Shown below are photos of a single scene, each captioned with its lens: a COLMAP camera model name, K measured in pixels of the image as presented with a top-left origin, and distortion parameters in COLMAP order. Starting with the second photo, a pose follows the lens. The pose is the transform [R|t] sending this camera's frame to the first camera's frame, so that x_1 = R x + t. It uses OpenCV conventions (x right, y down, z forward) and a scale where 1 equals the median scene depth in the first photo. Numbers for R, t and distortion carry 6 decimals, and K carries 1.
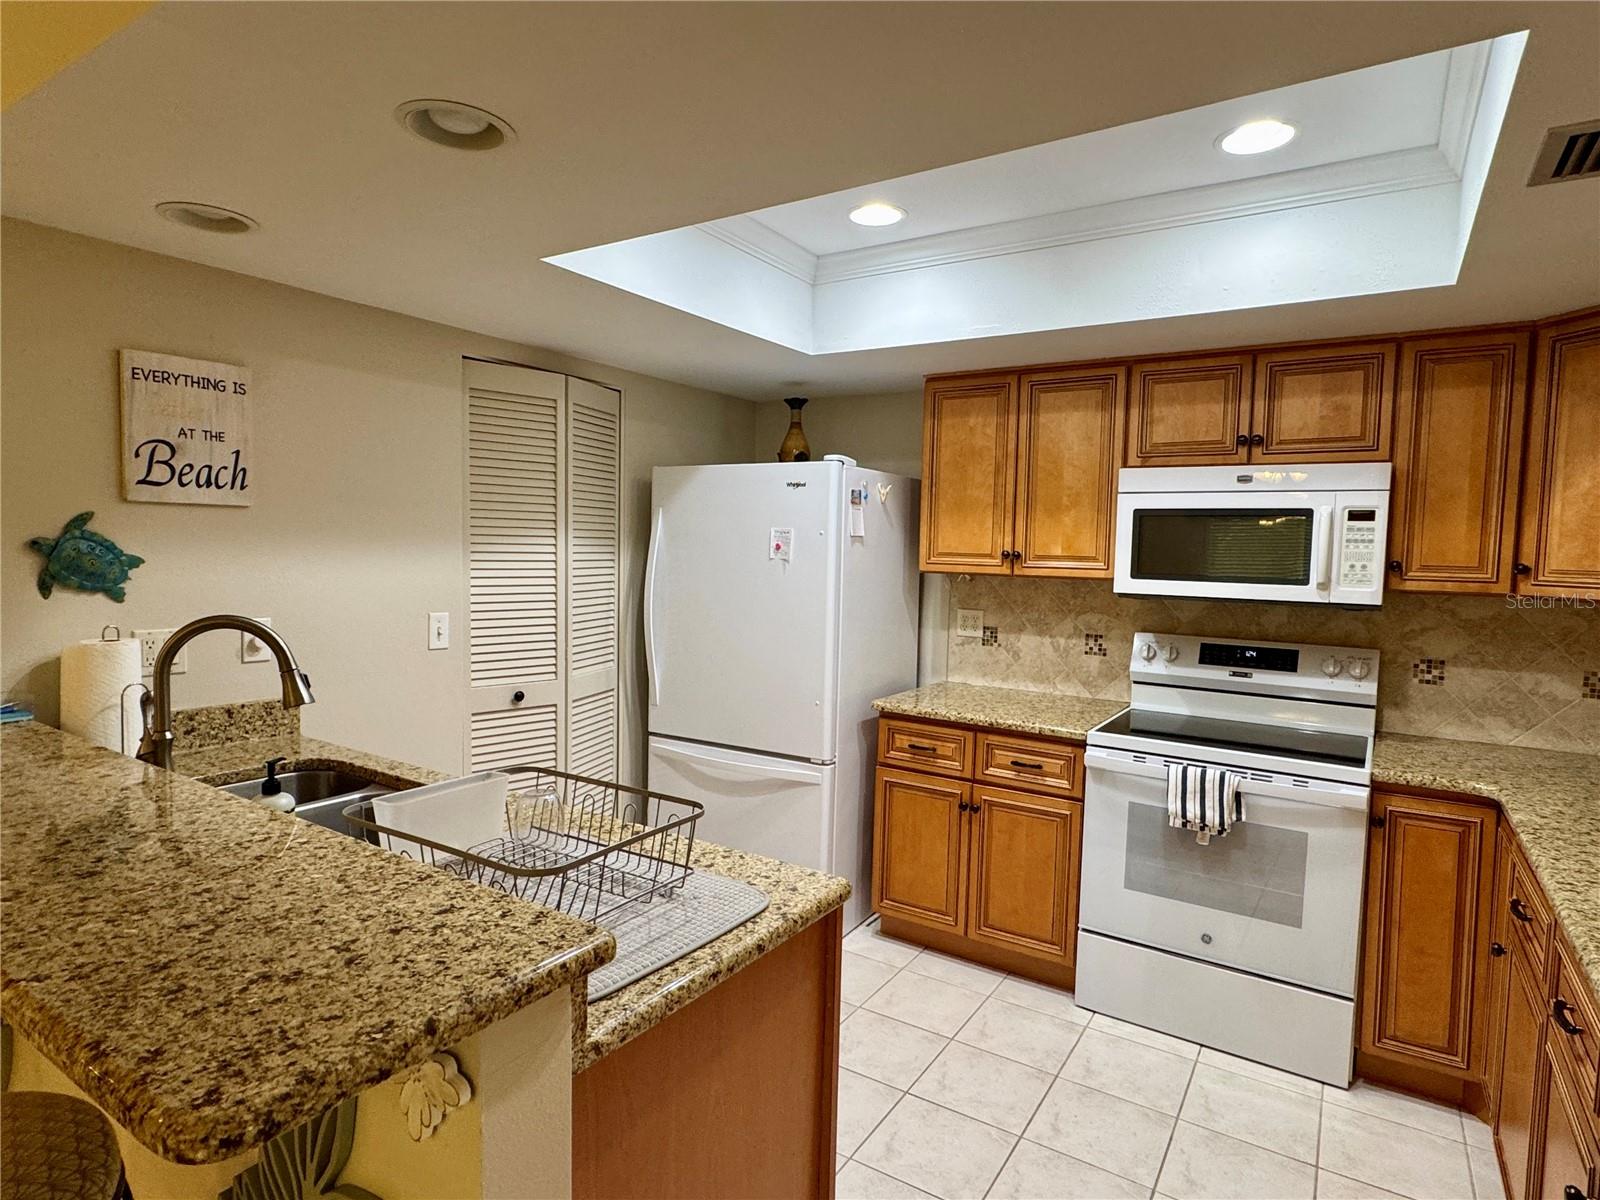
lens RADIAL K [[886.0, 0, 796.8], [0, 886.0, 599.0], [0, 0, 1]] dist [-0.004540, 0.002015]
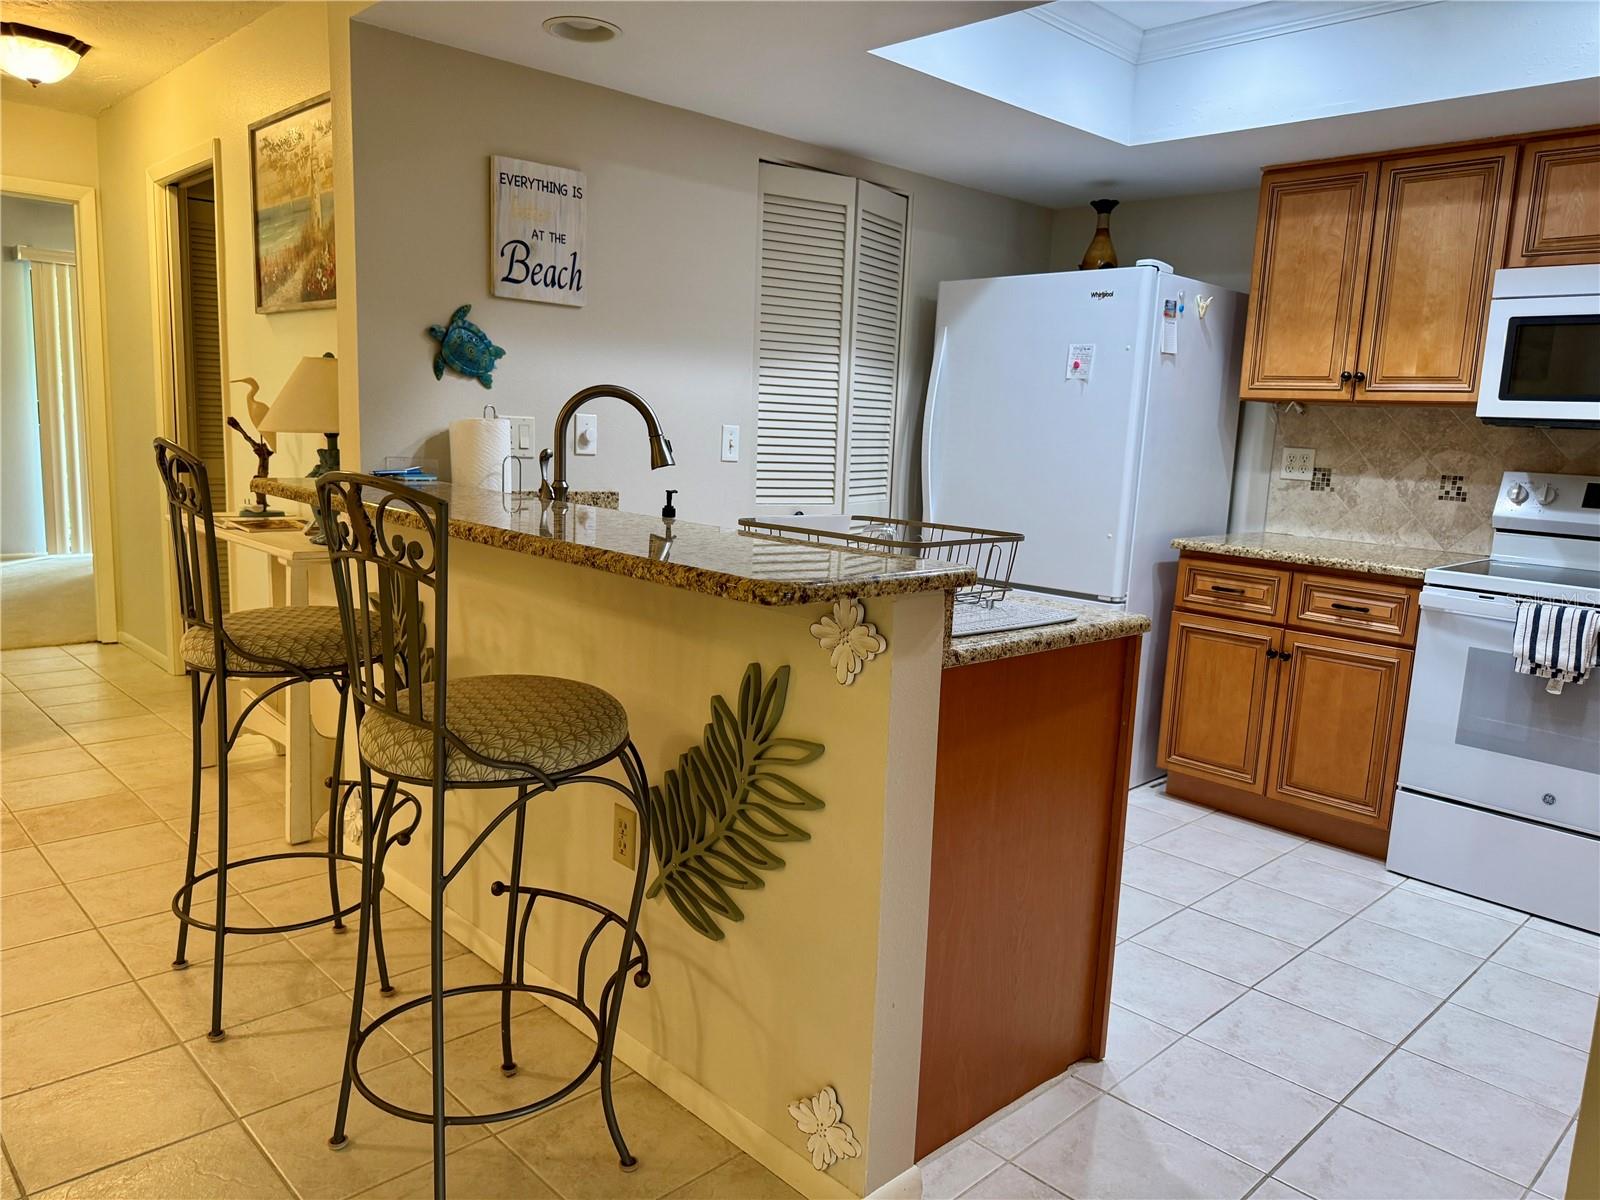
lens RADIAL K [[1132.5, 0, 804.6], [0, 1132.5, 603.3], [0, 0, 1]] dist [0.055515, -0.064041]
pose [[0.973959, 0.054218, -0.220145, -0.024251], [-0.033489, 0.994738, 0.096828, 0.086791], [0.224236, -0.086934, 0.970650, -0.246403]]
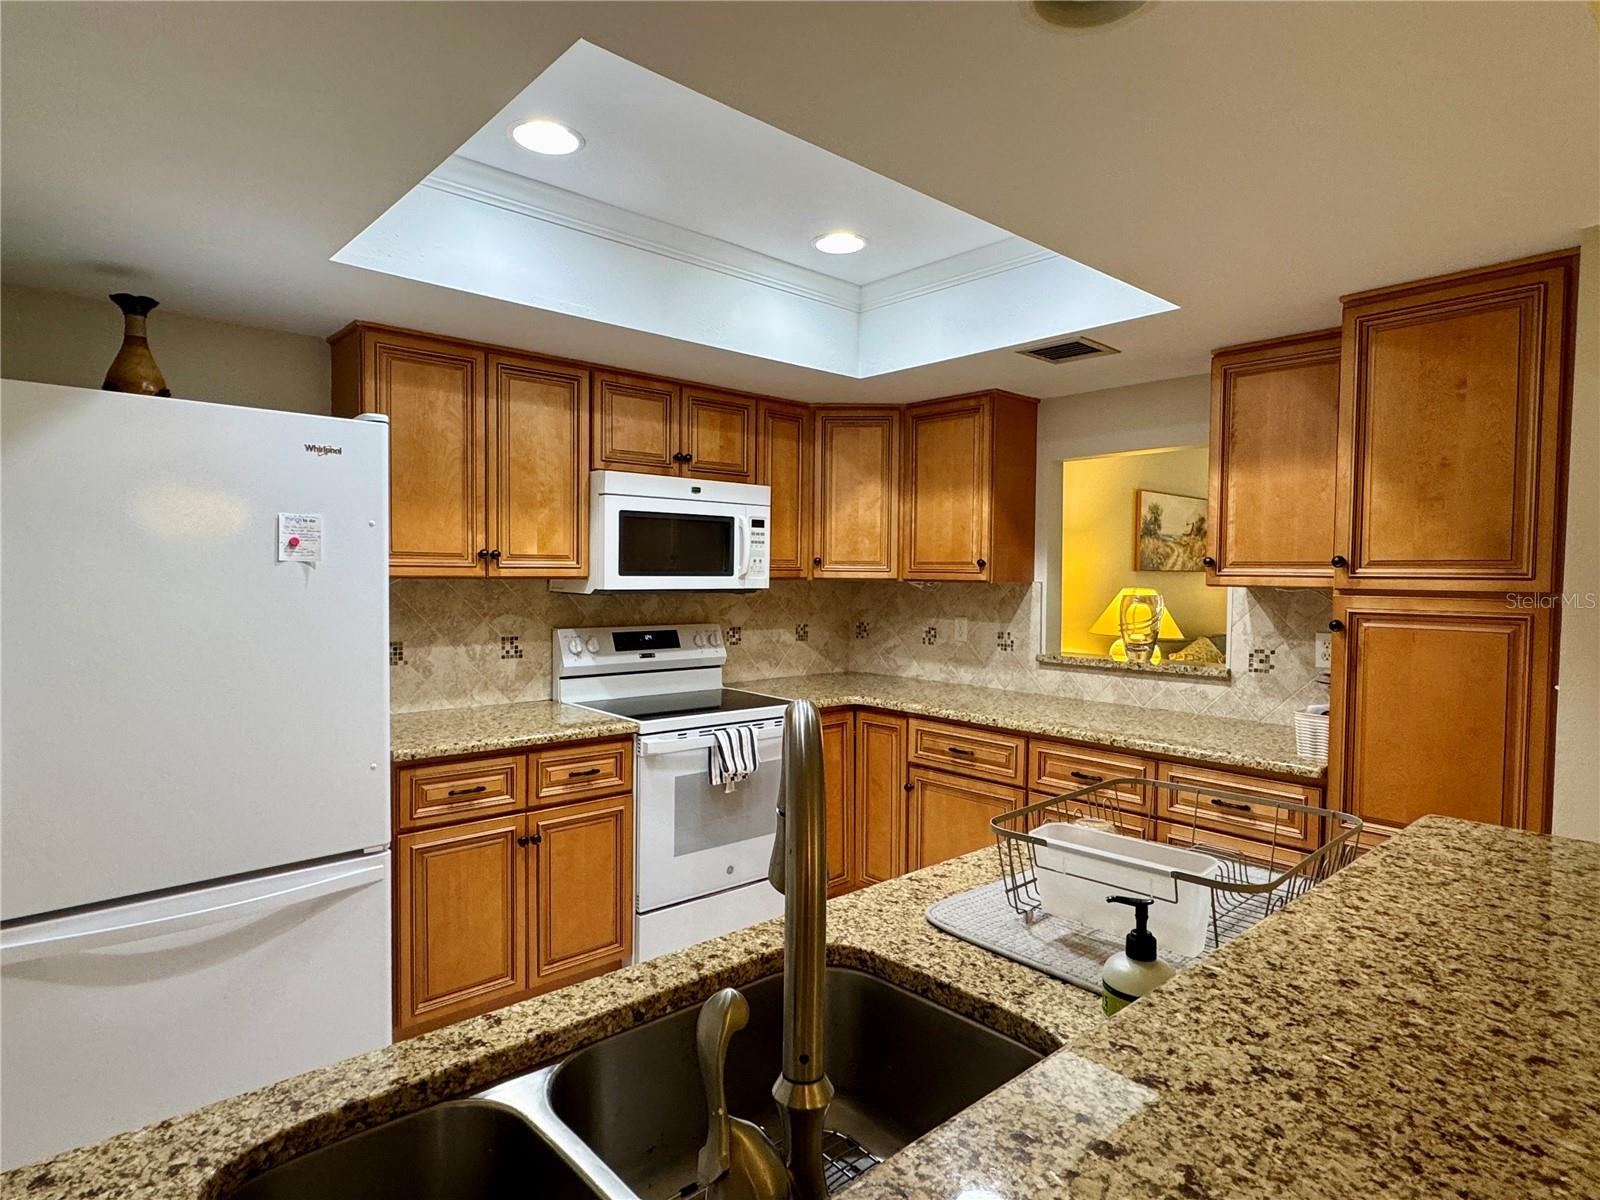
lens RADIAL K [[886.0, 0, 793.8], [0, 886.0, 602.2], [0, 0, 1]] dist [-0.004540, 0.002015]
pose [[0.260579, -0.055591, 0.963851, -0.579815], [0.055640, 0.997546, 0.042492, -0.024252], [-0.963848, 0.042556, 0.263033, 0.510349]]
